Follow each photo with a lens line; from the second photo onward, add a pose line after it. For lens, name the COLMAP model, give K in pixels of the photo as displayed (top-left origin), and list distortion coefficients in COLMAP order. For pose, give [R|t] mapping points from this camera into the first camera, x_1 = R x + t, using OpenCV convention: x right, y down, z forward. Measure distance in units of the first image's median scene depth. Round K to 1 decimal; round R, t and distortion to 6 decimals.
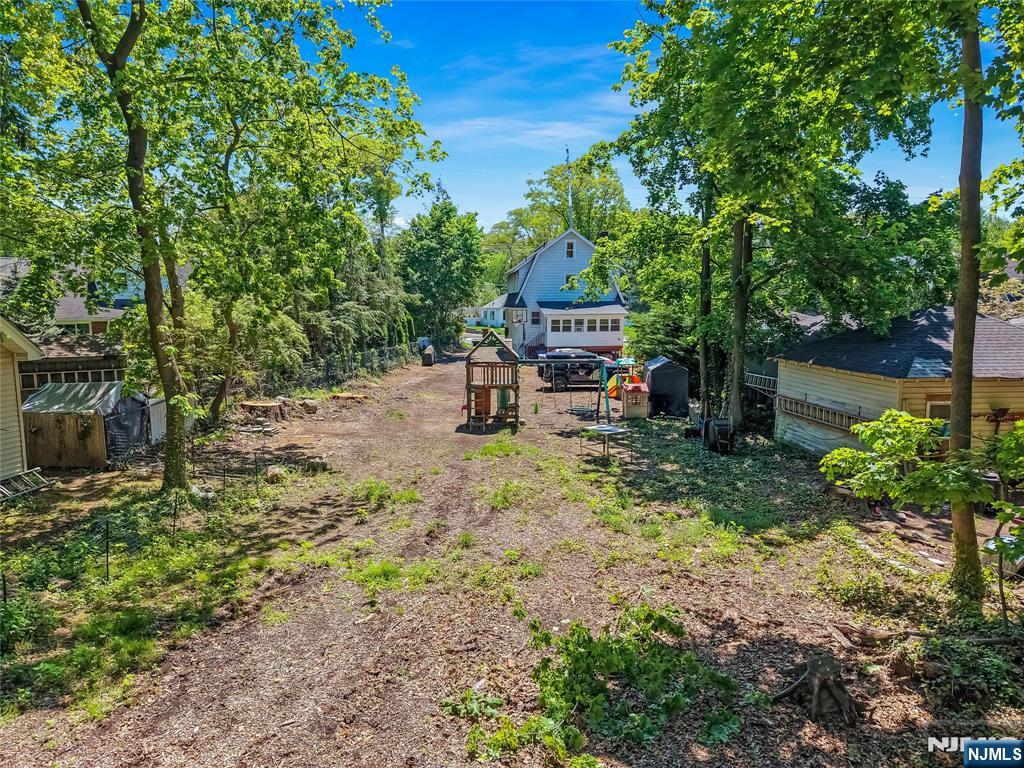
lens RADIAL K [[685.4, 0, 512.0], [0, 685.4, 384.0], [0, 0, 1]] dist [0.027658, -0.024352]
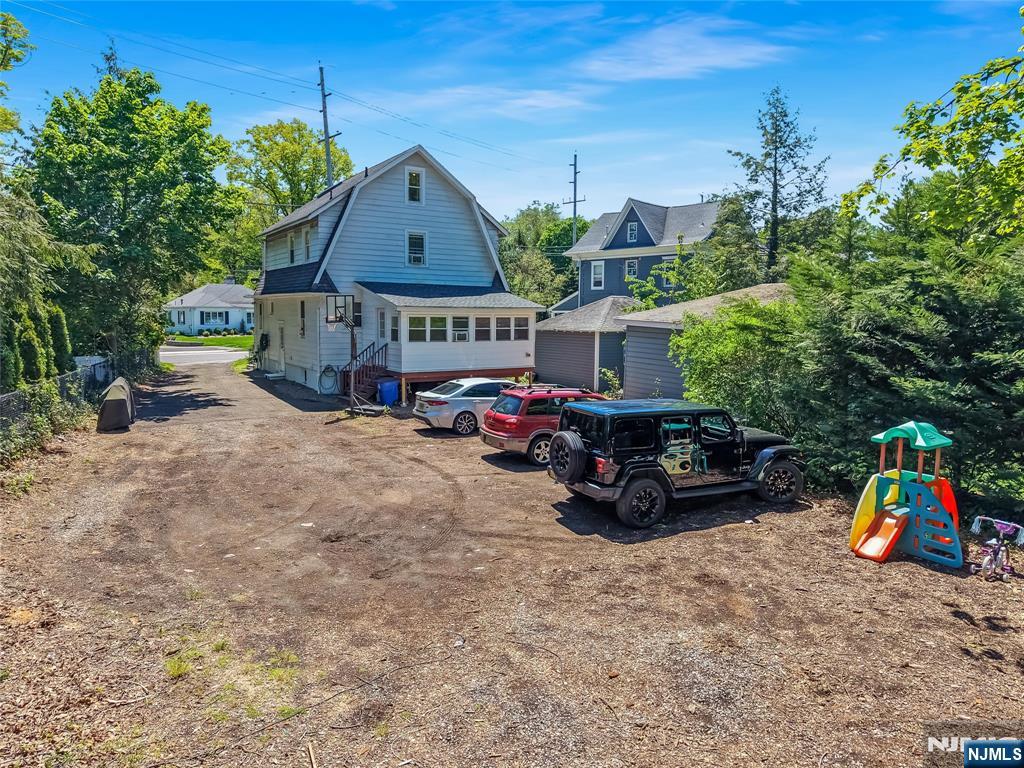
lens RADIAL K [[679.7, 0, 510.8], [0, 679.7, 368.3], [0, 0, 1]] dist [0.006218, -0.003573]
pose [[0.891416, -0.026548, 0.452408, -0.094606], [0.045023, 0.998532, -0.030118, -0.039489], [-0.450944, 0.047217, 0.891302, 0.535188]]
